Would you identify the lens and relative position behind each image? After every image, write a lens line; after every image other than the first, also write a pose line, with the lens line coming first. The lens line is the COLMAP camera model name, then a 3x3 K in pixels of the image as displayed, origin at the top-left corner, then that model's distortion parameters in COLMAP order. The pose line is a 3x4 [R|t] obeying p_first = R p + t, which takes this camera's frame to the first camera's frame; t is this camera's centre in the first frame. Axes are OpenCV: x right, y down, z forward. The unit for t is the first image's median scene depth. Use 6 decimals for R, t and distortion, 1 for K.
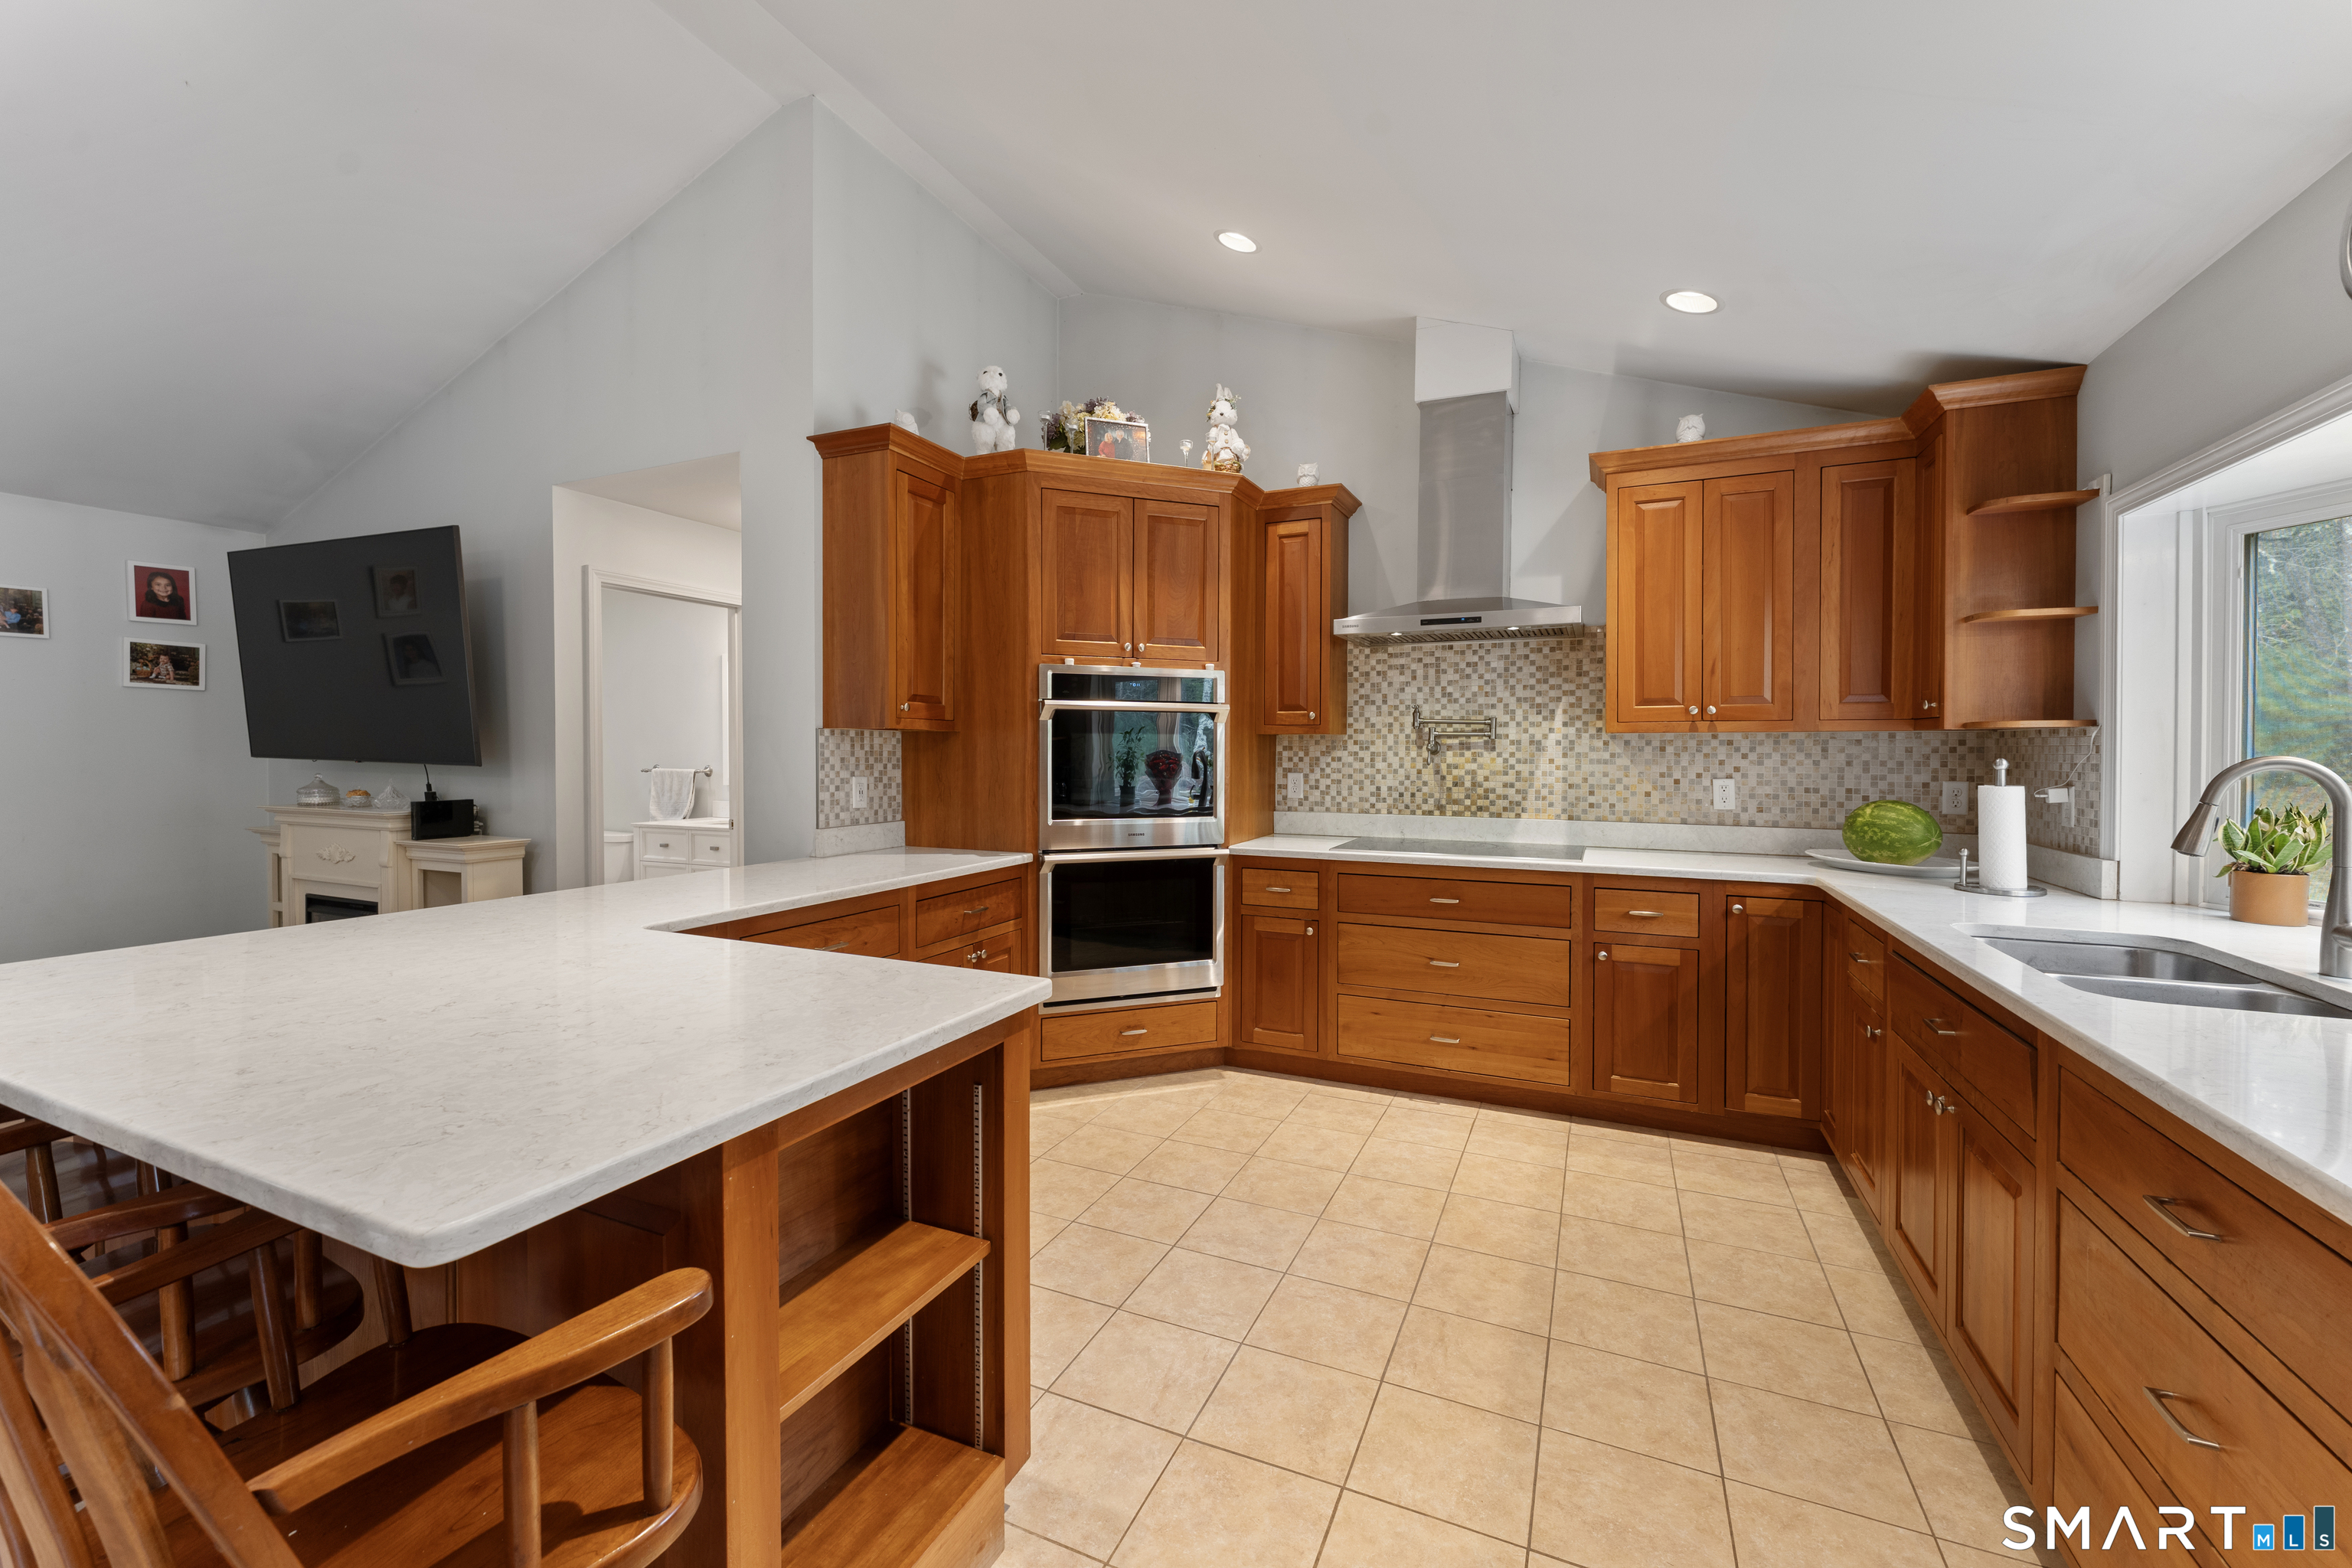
lens RADIAL K [[947.7, 0, 1179.2], [0, 947.7, 760.3], [0, 0, 1]] dist [0.003326, -0.001033]
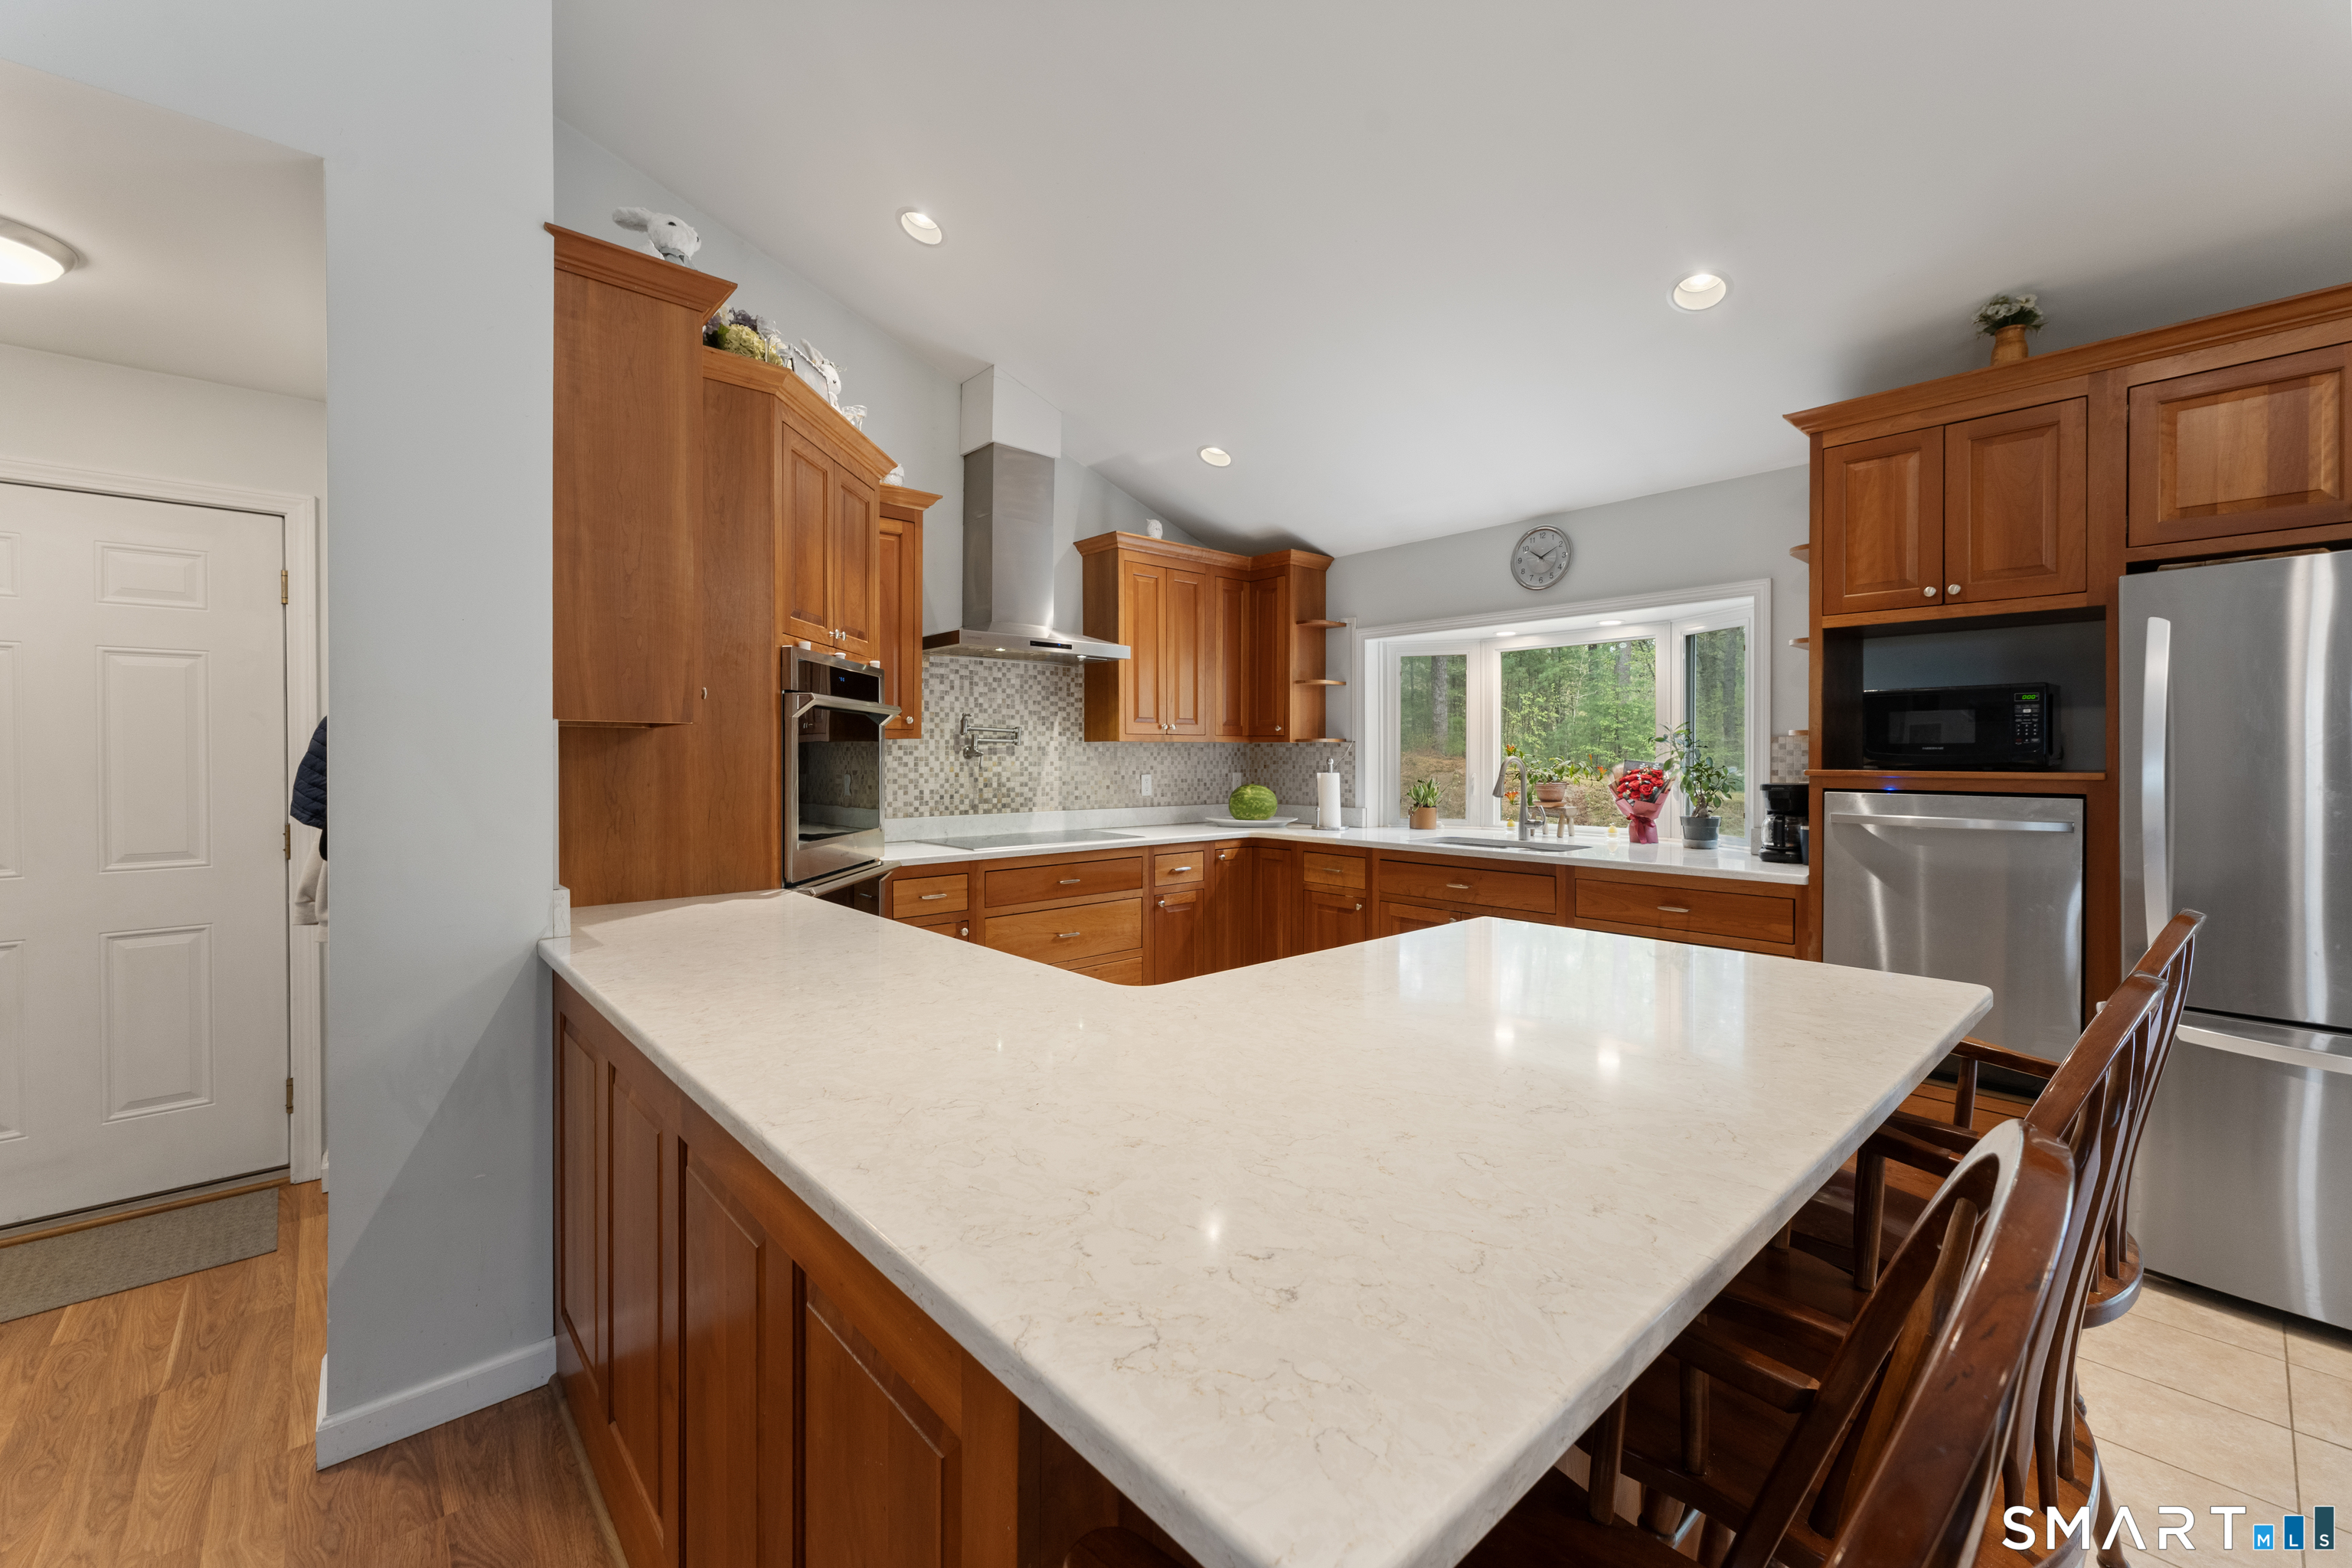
lens RADIAL K [[947.7, 0, 1172.9], [0, 947.7, 759.5], [0, 0, 1]] dist [0.003326, -0.001033]
pose [[0.408656, -0.006076, 0.912668, -0.694807], [0.011736, 0.999930, 0.001402, -0.004487], [-0.912613, 0.010138, 0.408699, 0.366886]]
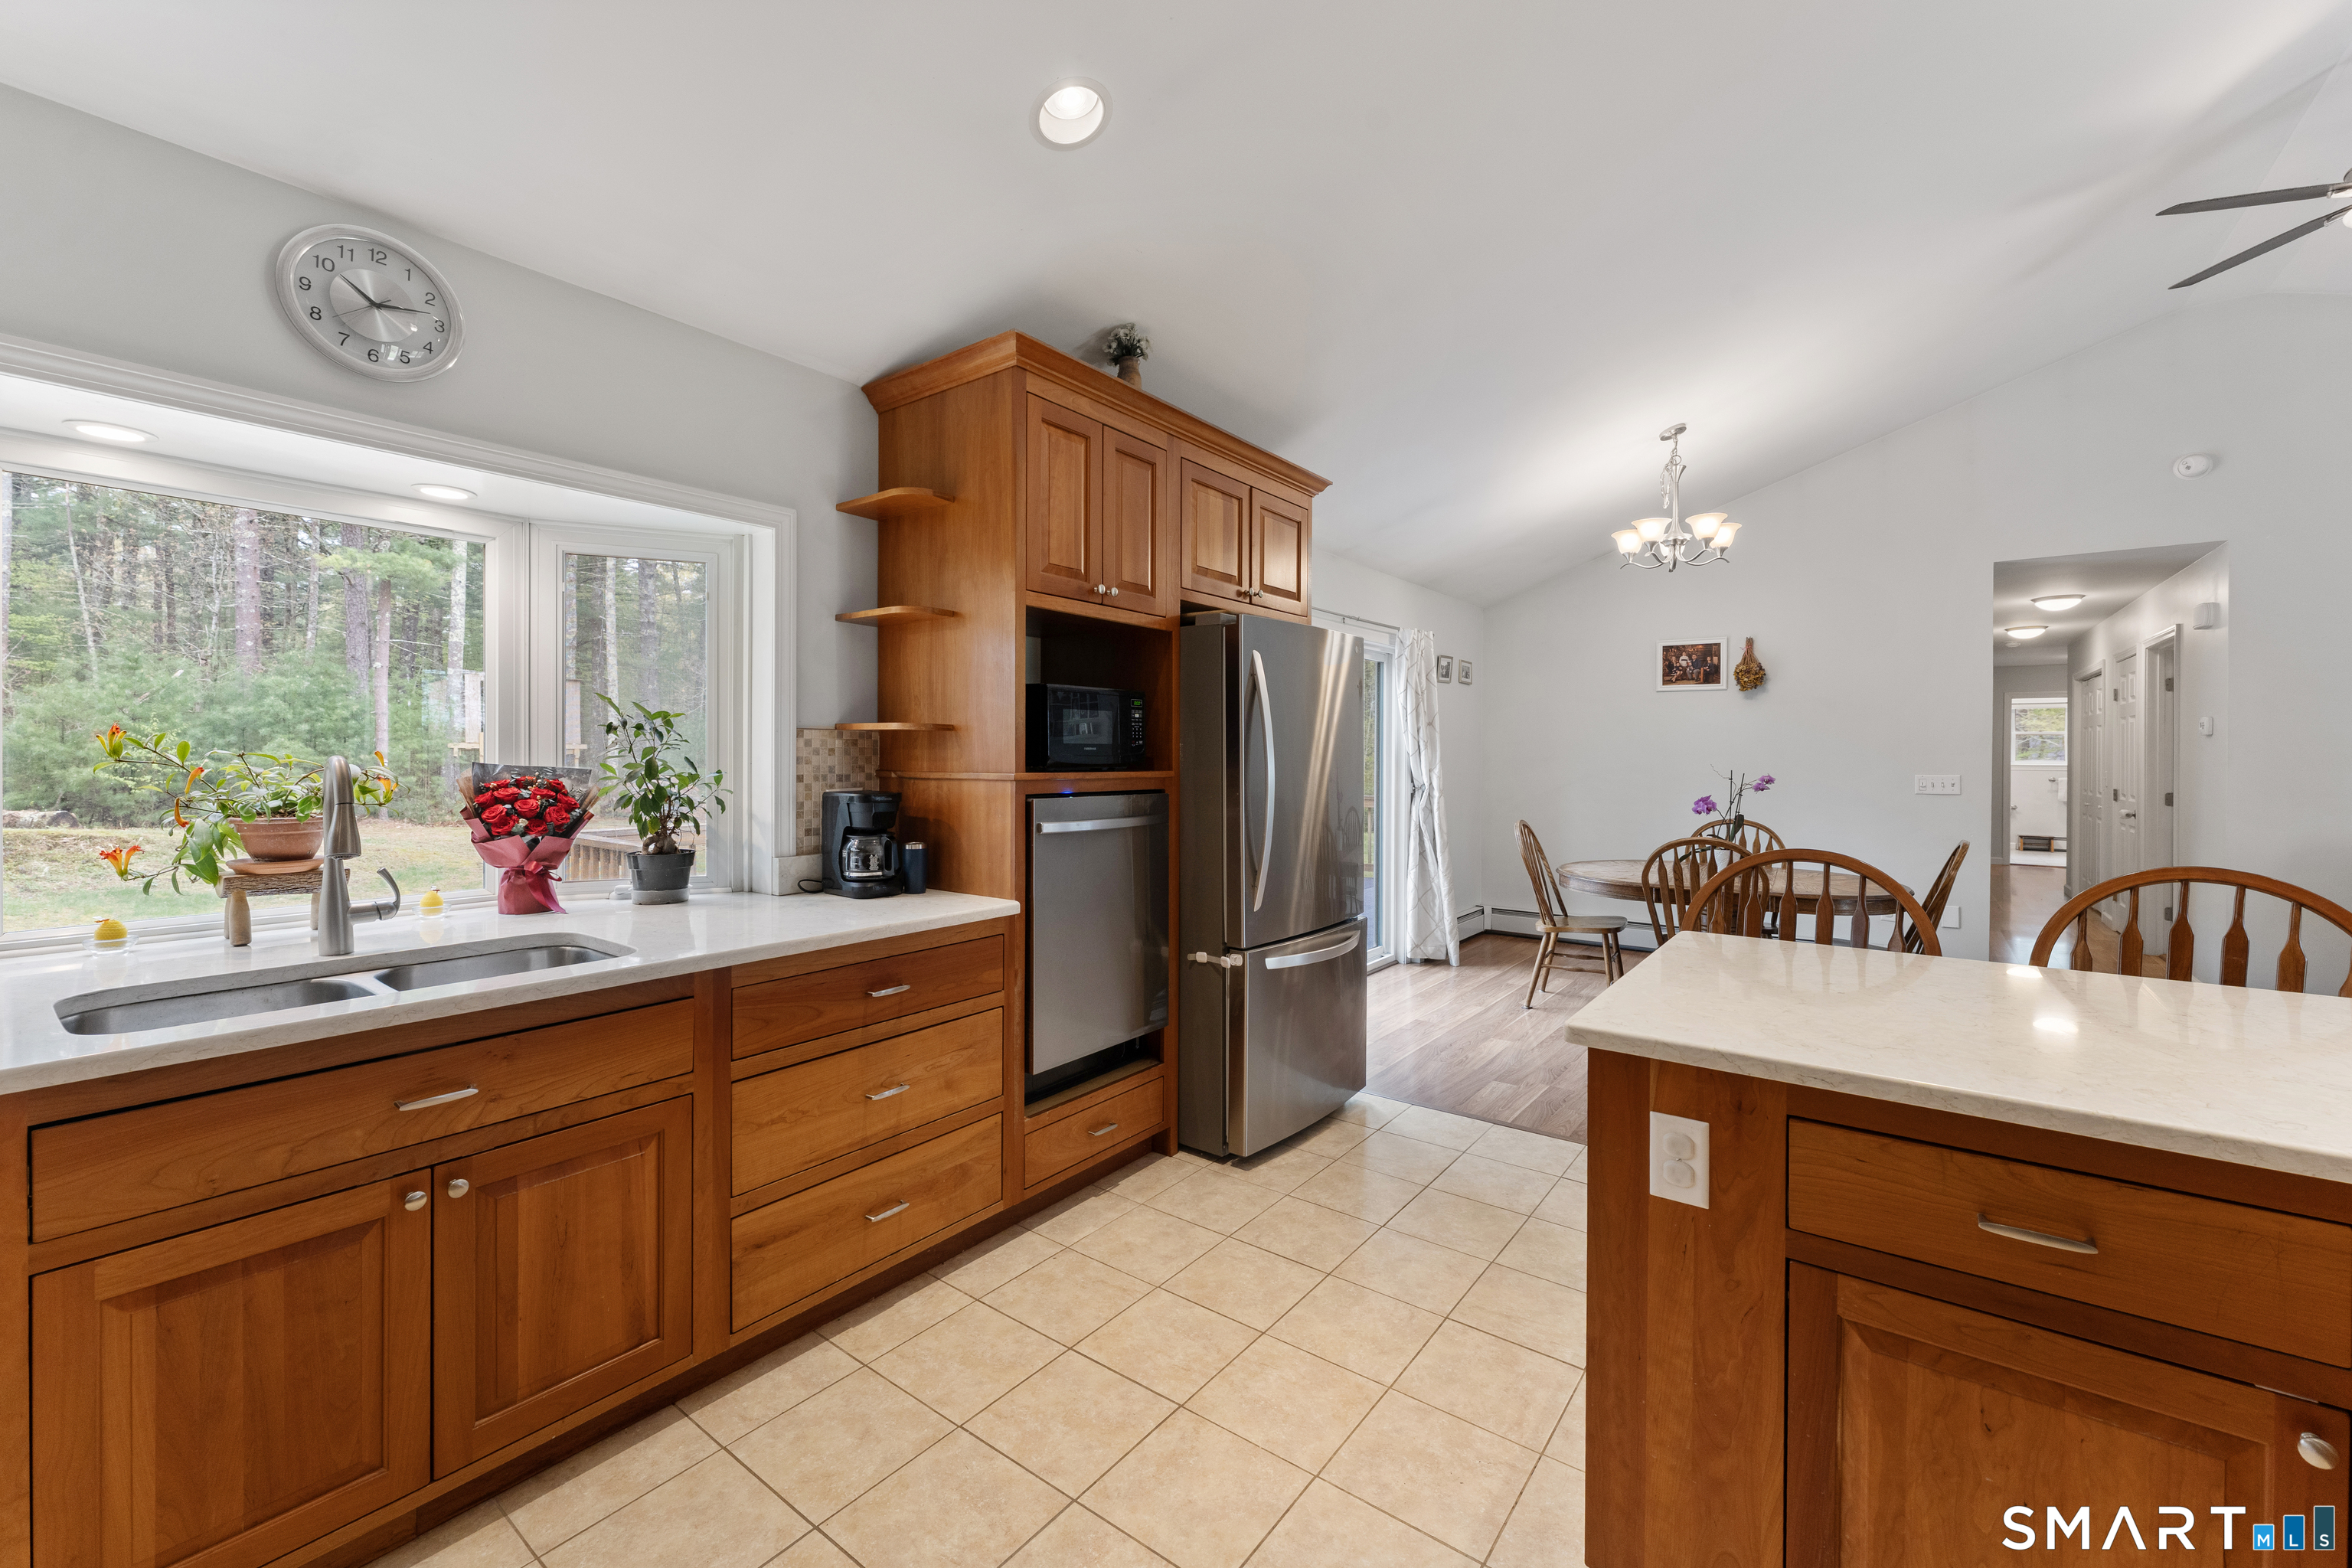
lens RADIAL K [[947.7, 0, 1177.3], [0, 947.7, 761.5], [0, 0, 1]] dist [0.003326, -0.001033]
pose [[-0.973094, -0.007824, 0.230275, 0.004510], [-0.003339, 0.999797, 0.019860, -0.010333], [-0.230384, 0.018557, -0.972923, 0.828709]]
